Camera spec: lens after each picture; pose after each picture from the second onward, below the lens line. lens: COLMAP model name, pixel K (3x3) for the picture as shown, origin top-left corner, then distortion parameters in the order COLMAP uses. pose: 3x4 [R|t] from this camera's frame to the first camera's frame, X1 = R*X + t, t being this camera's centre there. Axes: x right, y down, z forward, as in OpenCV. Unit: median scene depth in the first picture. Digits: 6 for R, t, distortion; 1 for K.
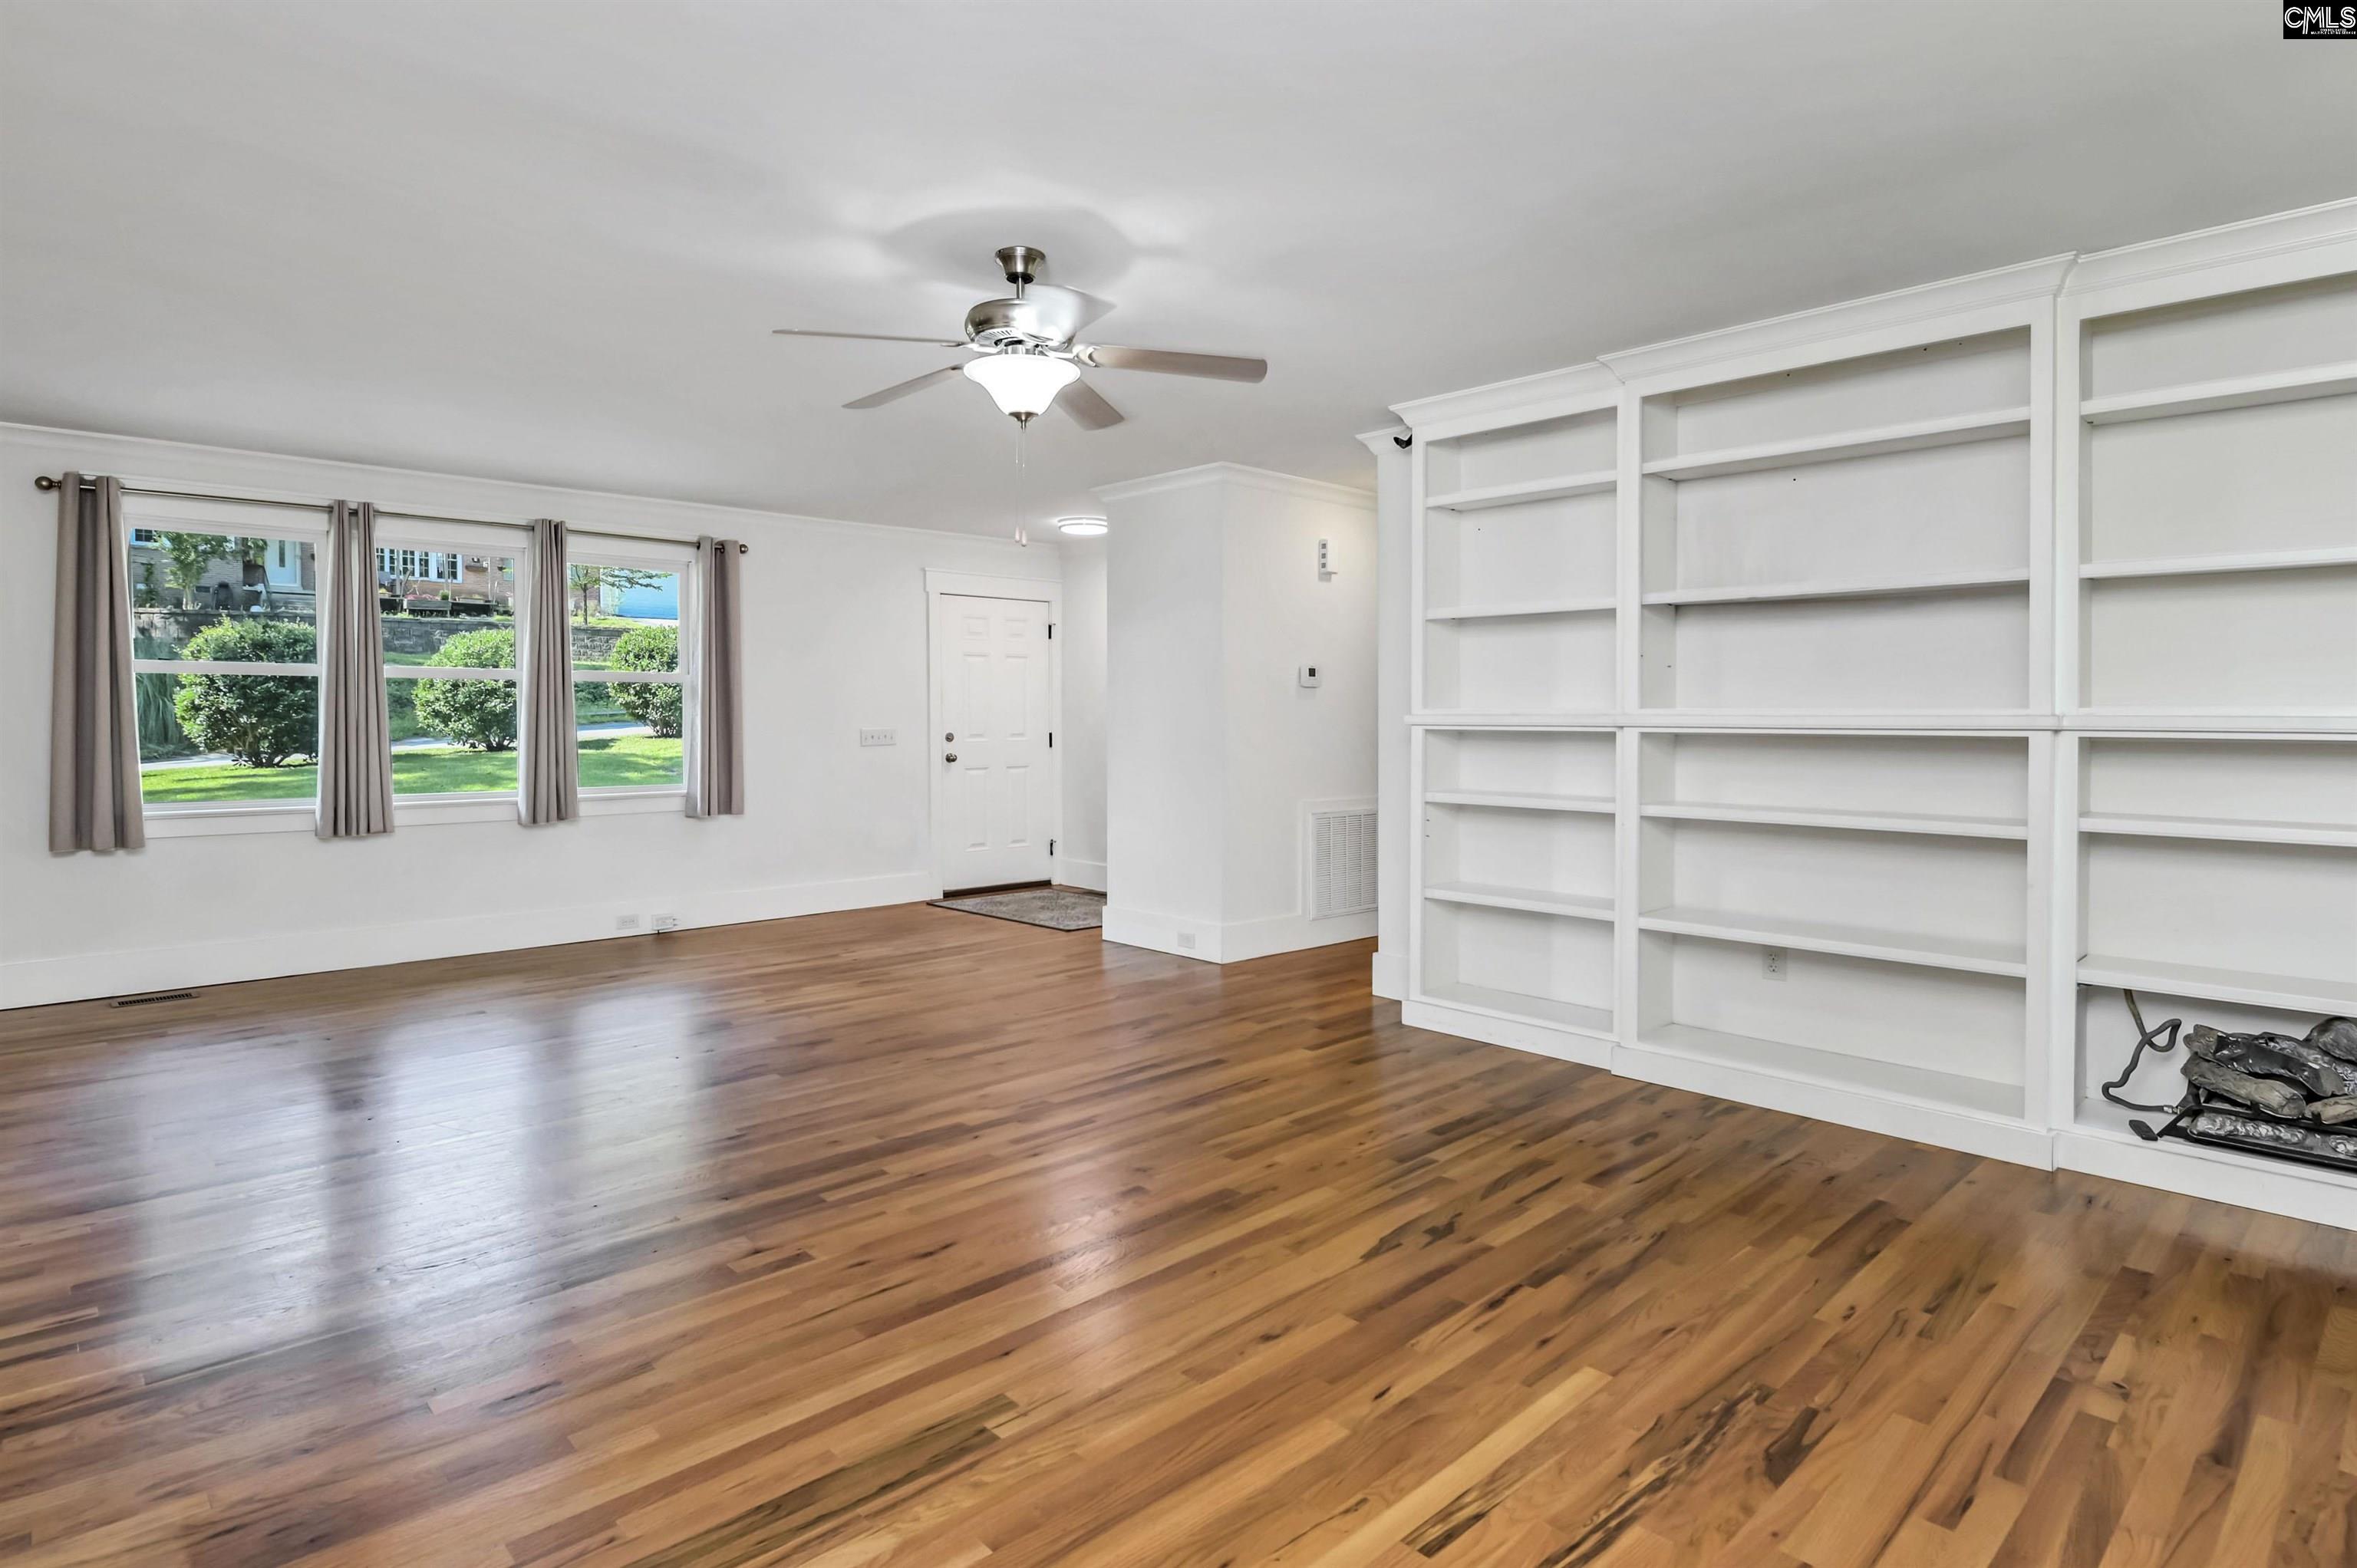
lens RADIAL K [[1224.9, 0, 1183.2], [0, 1224.9, 740.1], [0, 0, 1]] dist [0.003715, -0.004429]
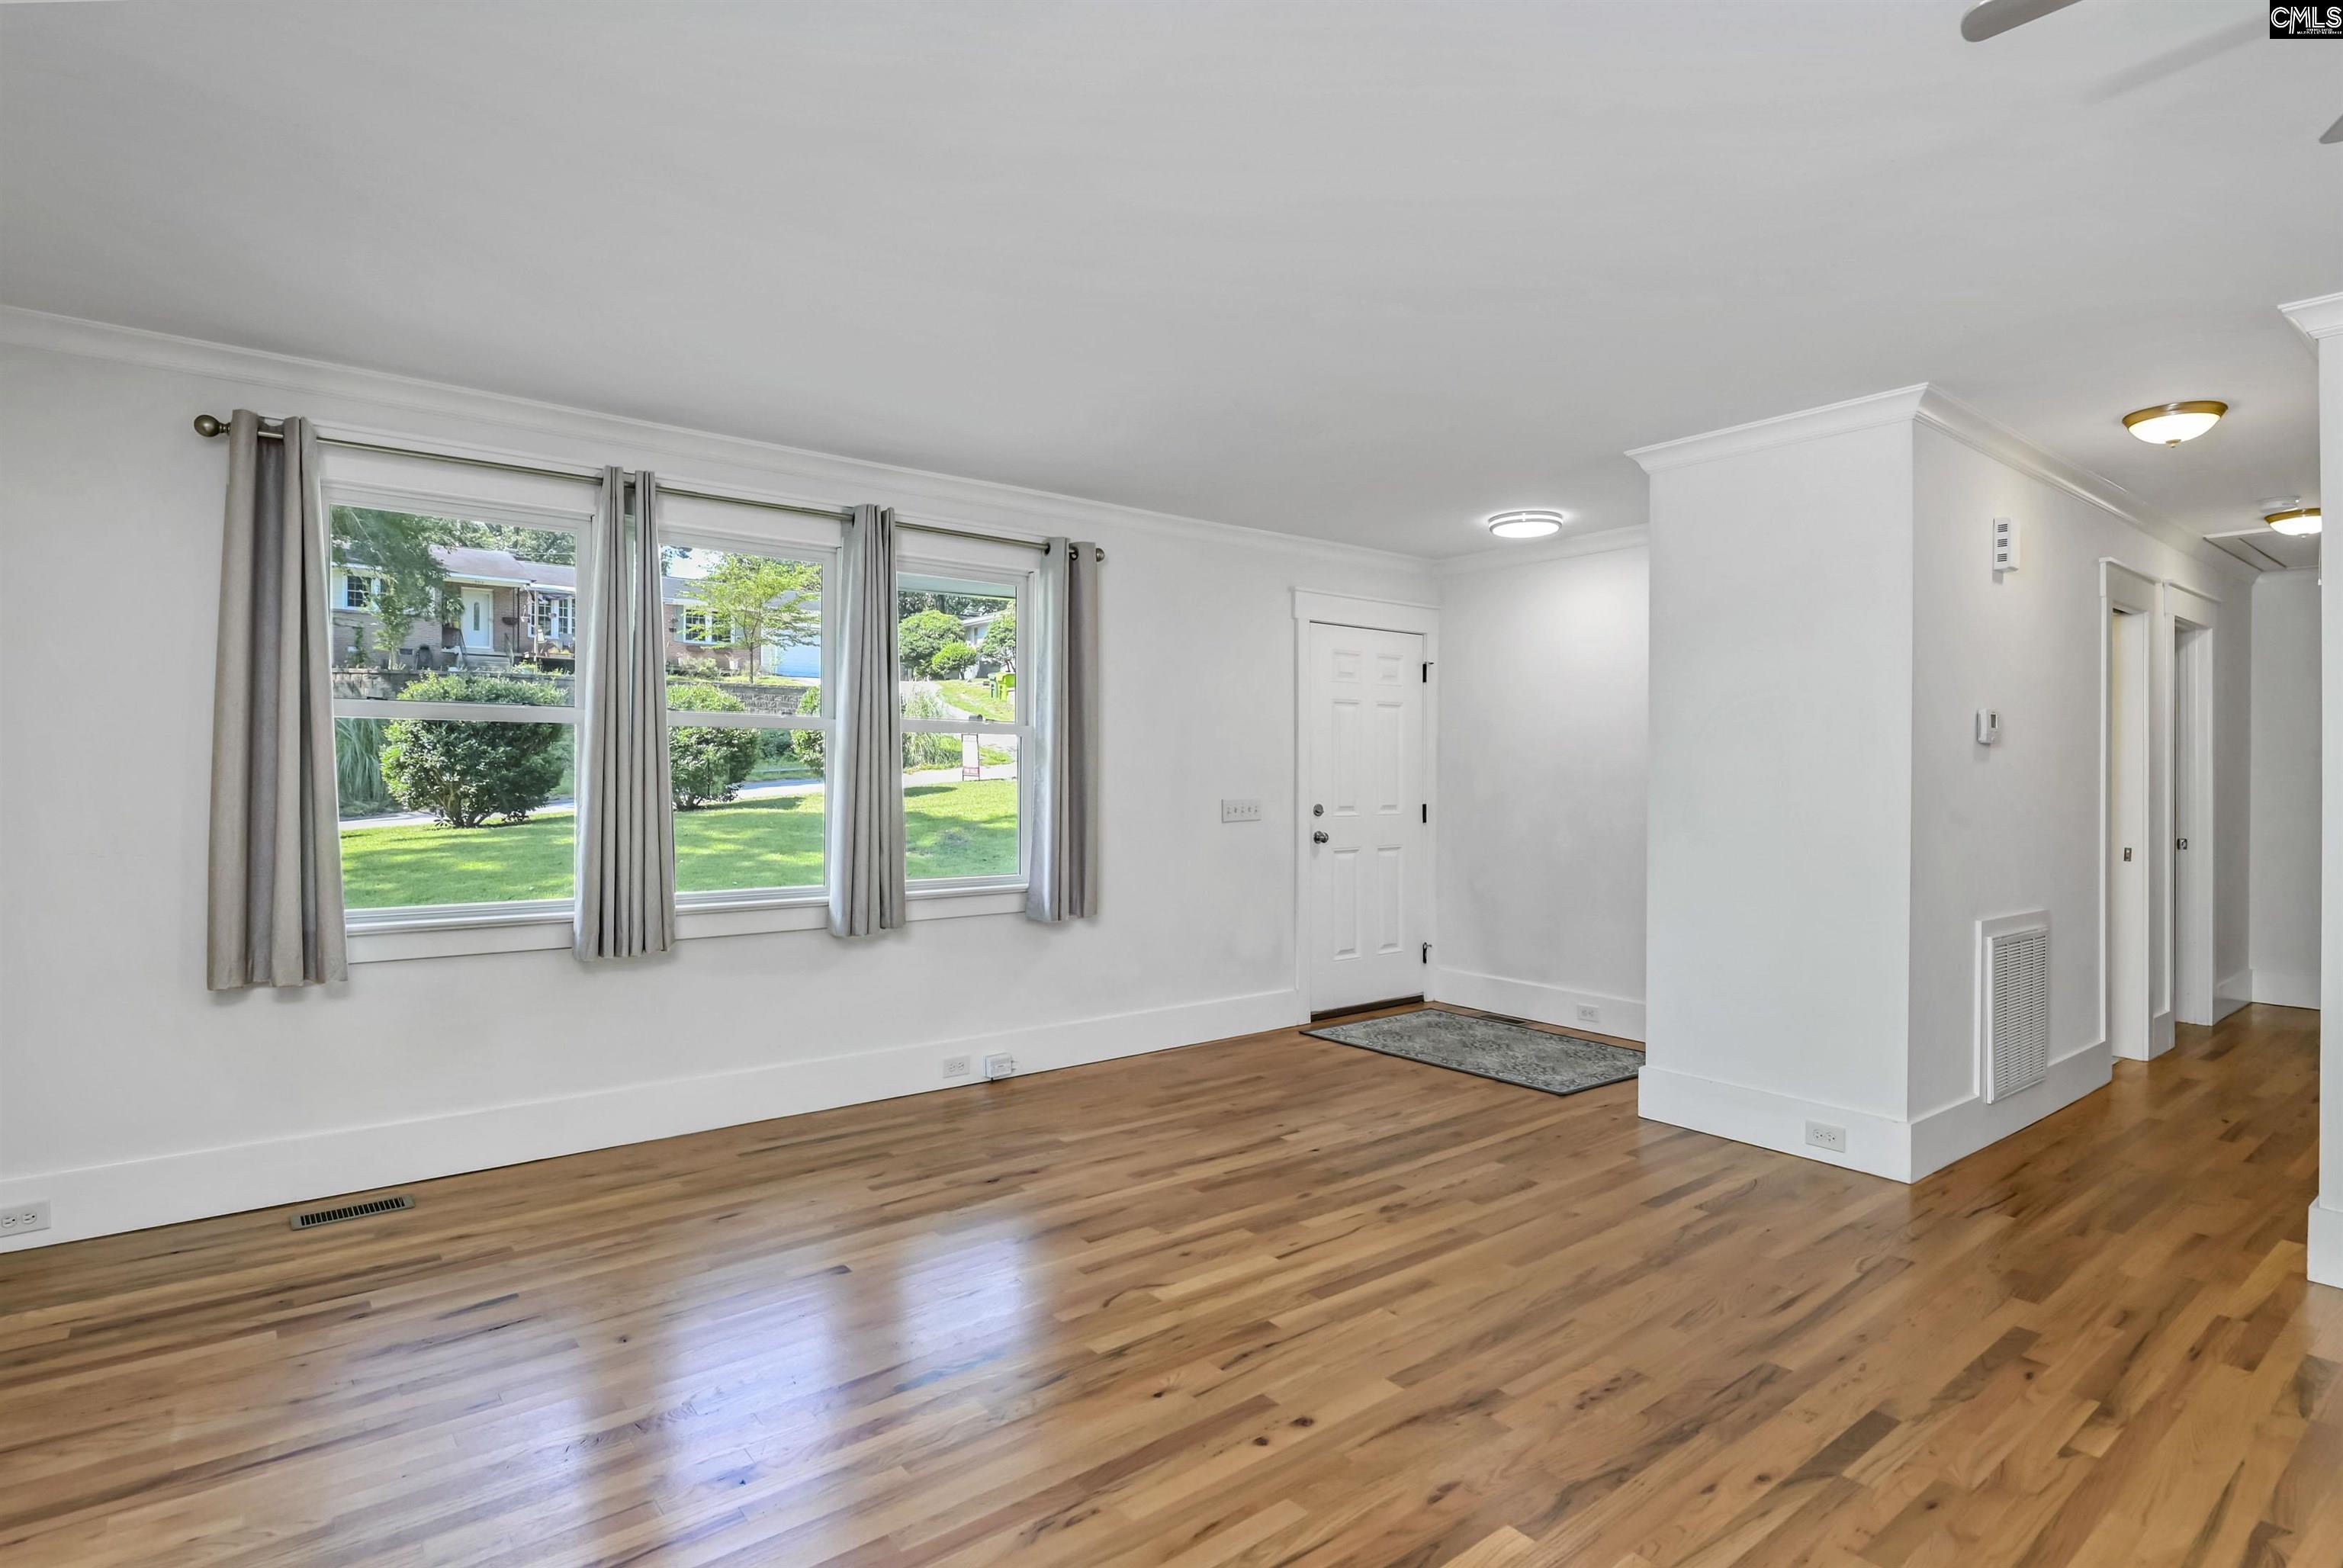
lens RADIAL K [[1217.7, 0, 1167.6], [0, 1217.7, 777.2], [0, 0, 1]] dist [0.003715, -0.004429]
pose [[0.993486, 0.004030, -0.113880, -0.182347], [-0.005991, 0.999840, -0.016880, -0.008376], [0.113794, 0.017453, 0.993351, 0.218709]]
